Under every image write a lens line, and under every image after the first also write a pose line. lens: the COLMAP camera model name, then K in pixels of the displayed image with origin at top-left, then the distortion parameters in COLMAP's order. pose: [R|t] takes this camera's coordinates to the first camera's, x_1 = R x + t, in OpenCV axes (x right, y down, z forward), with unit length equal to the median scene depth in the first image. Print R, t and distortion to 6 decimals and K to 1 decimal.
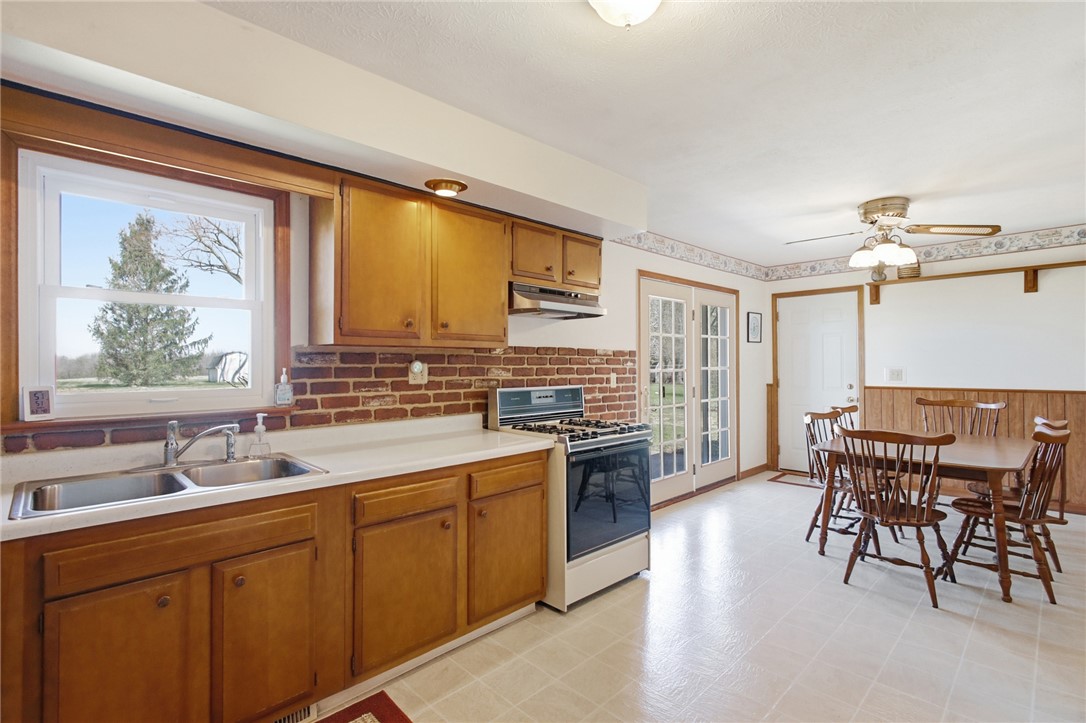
lens RADIAL K [[507.2, 0, 541.2], [0, 507.2, 361.3], [0, 0, 1]] dist [-0.000898, 0.001437]
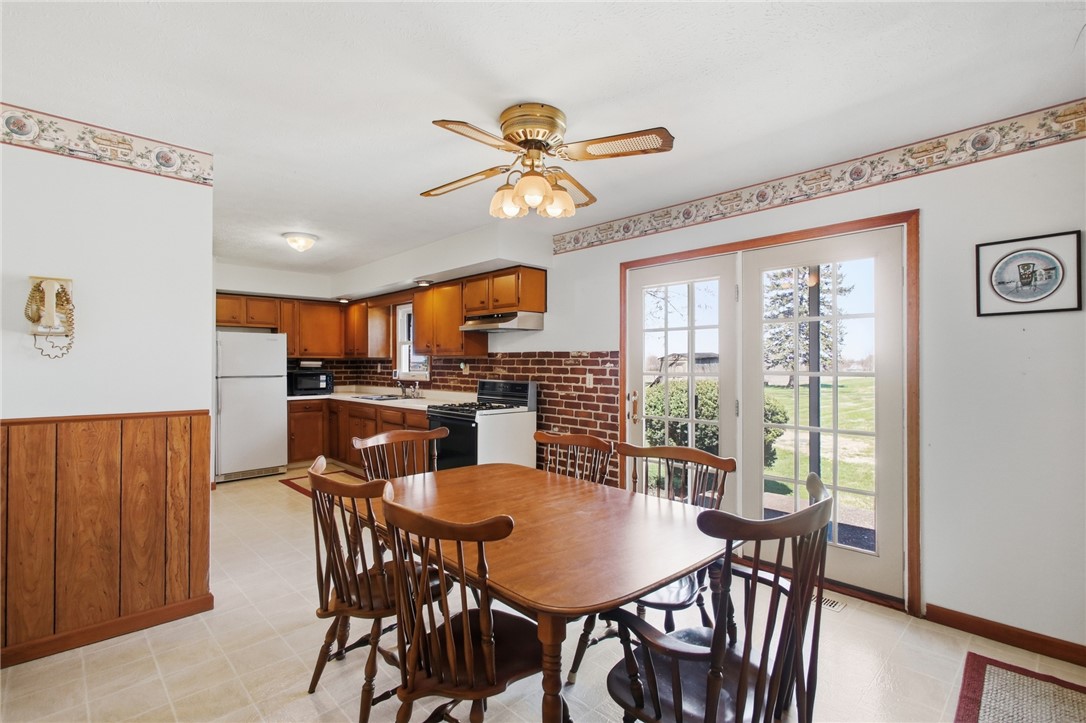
lens RADIAL K [[507.2, 0, 535.8], [0, 507.2, 361.5], [0, 0, 1]] dist [-0.000898, 0.001437]
pose [[-0.008528, -0.001476, -0.999963, 1.242579], [0.003394, 0.999993, -0.001505, -0.000725], [0.999958, -0.003407, -0.008522, 0.945338]]
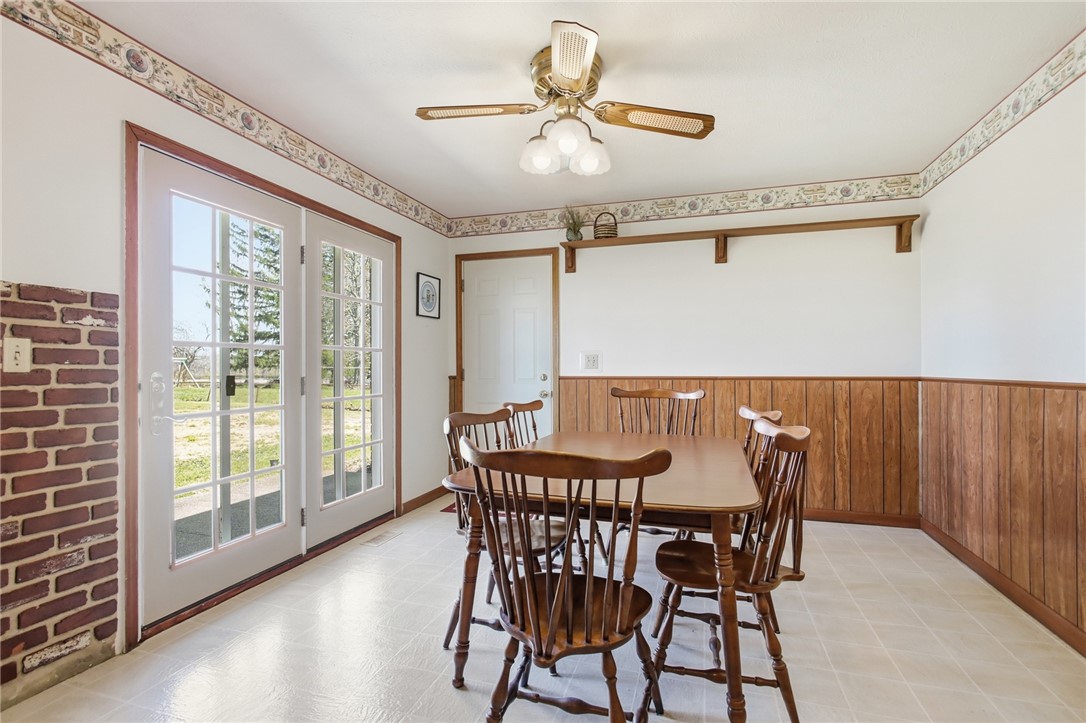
lens RADIAL K [[507.2, 0, 542.0], [0, 507.2, 367.0], [0, 0, 1]] dist [-0.000898, 0.001437]
pose [[0.881847, 0.003627, 0.471521, 0.343075], [-0.005009, 0.999986, 0.001675, 0.046796], [-0.471508, -0.003838, 0.881853, 0.449856]]
